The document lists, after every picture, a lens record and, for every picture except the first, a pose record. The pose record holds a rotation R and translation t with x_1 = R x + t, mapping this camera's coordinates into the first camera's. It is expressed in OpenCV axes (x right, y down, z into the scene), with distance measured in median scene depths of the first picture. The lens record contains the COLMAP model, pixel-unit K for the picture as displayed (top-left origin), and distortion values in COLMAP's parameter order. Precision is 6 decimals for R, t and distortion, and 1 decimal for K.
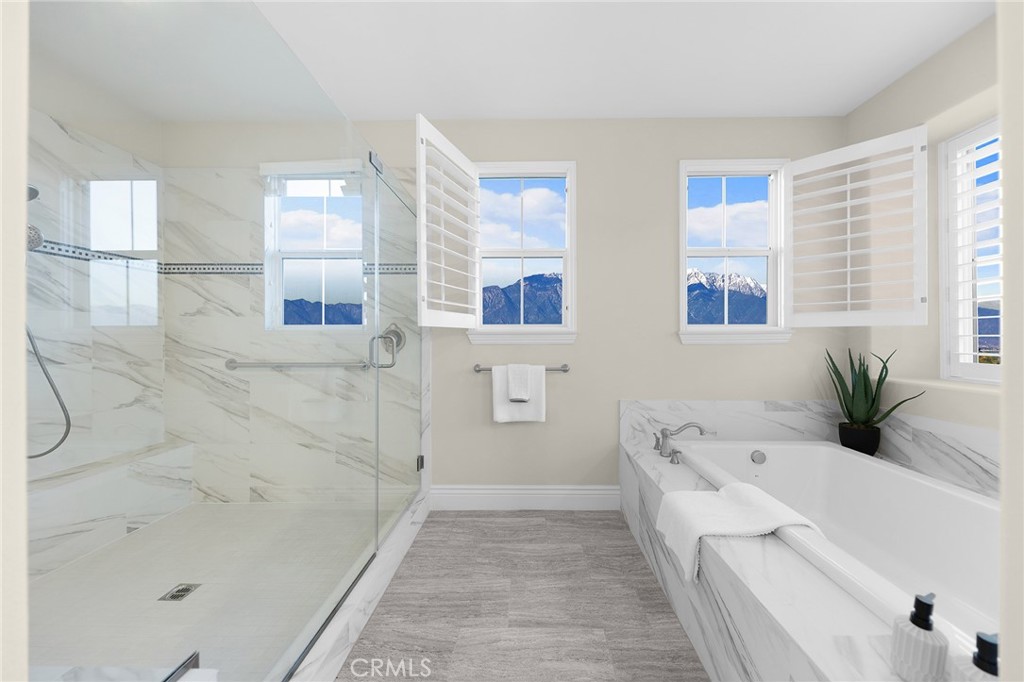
lens RADIAL K [[361.0, 0, 516.5], [0, 361.0, 327.8], [0, 0, 1]] dist [0.007635, -0.000189]
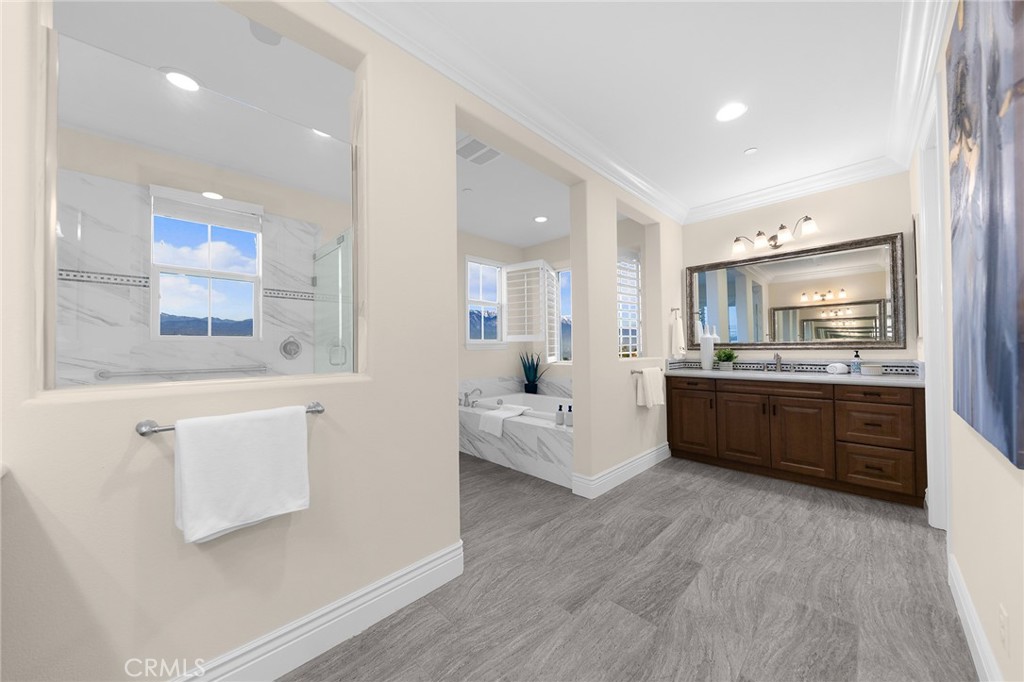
lens RADIAL K [[361.0, 0, 516.5], [0, 361.0, 327.8], [0, 0, 1]] dist [0.007635, -0.000189]
pose [[0.691812, 0.034891, 0.721234, -0.766280], [-0.004938, 0.999037, -0.043594, 0.010334], [-0.722060, 0.026598, 0.691319, -0.518982]]
